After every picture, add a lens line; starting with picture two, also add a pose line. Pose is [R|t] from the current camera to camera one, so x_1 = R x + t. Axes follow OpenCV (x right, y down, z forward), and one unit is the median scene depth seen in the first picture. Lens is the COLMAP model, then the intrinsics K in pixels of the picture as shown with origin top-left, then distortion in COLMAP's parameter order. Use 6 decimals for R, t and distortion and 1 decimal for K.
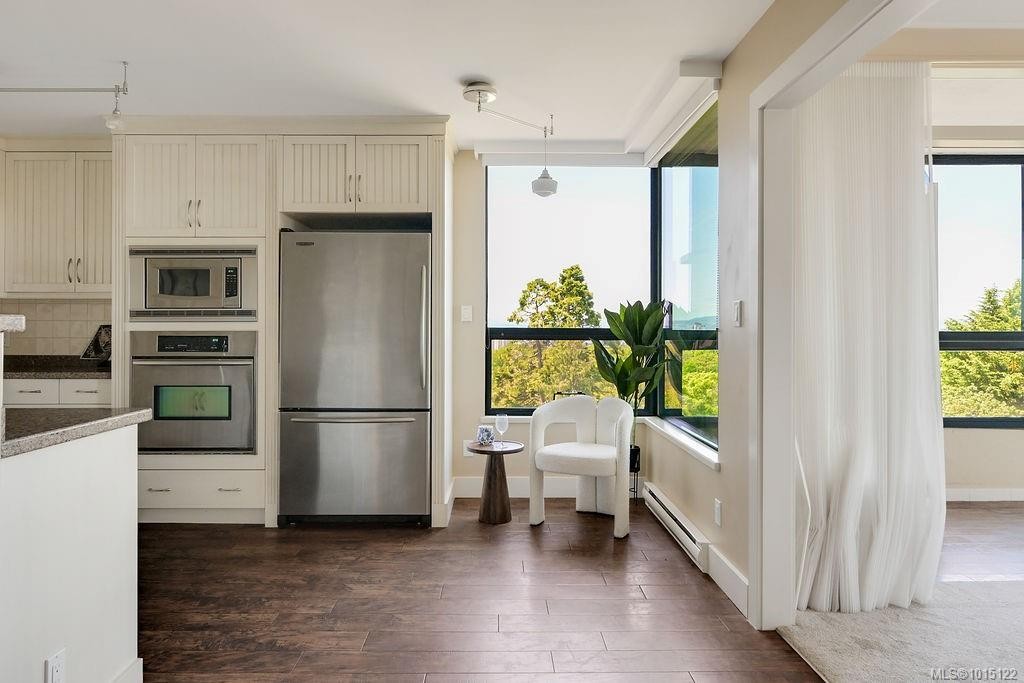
lens RADIAL K [[641.3, 0, 502.9], [0, 641.3, 330.3], [0, 0, 1]] dist [-0.007149, 0.002956]
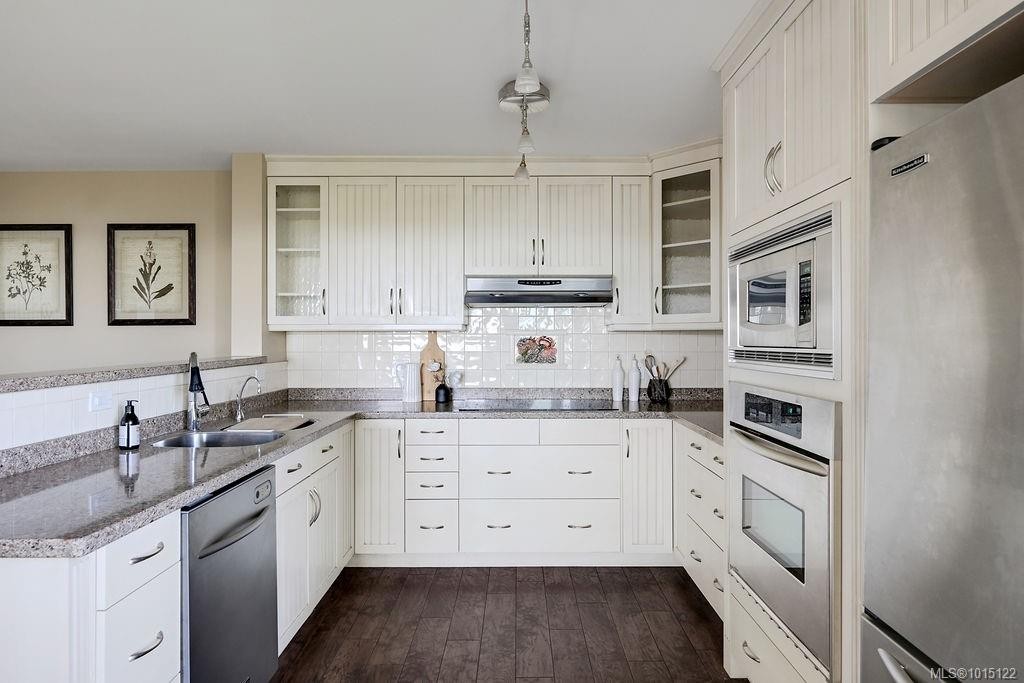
lens RADIAL K [[592.5, 0, 513.6], [0, 592.5, 335.1], [0, 0, 1]] dist [-0.006631, -0.000099]
pose [[-0.012493, -0.006784, -0.999899, 0.015179], [-0.002124, 0.999975, -0.006758, -0.040431], [0.999920, 0.002039, -0.012507, 0.789496]]
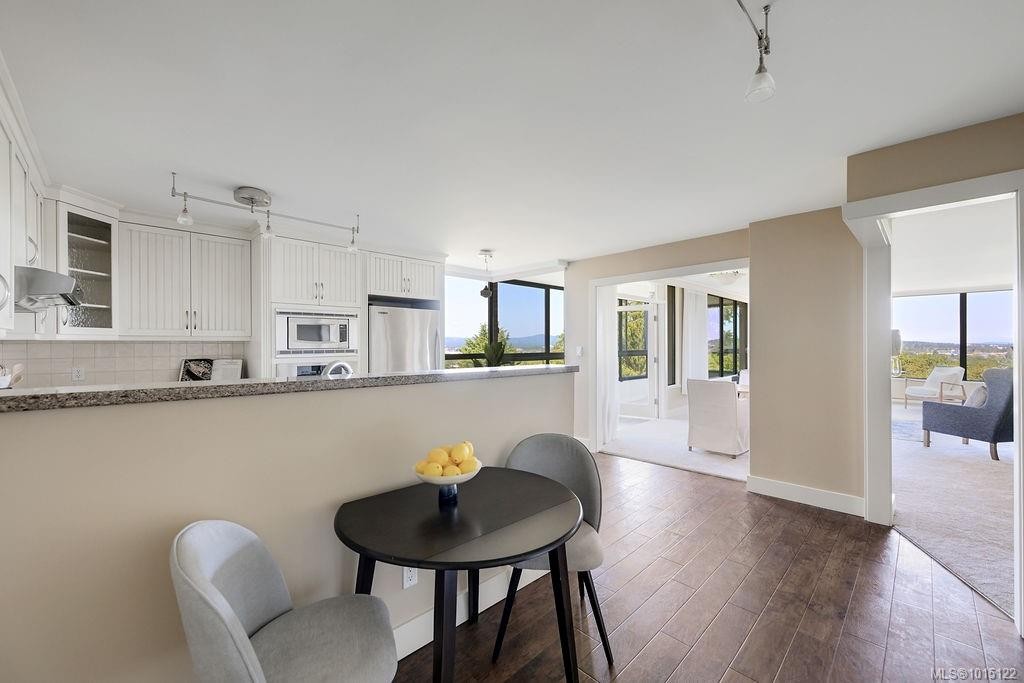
lens RADIAL K [[404.9, 0, 509.8], [0, 404.9, 343.3], [0, 0, 1]] dist [-0.000462, 0.000203]
pose [[0.718948, -0.003332, 0.695056, -0.854618], [0.002735, 0.999994, 0.001965, -0.048785], [-0.695058, 0.000489, 0.718953, -0.087020]]
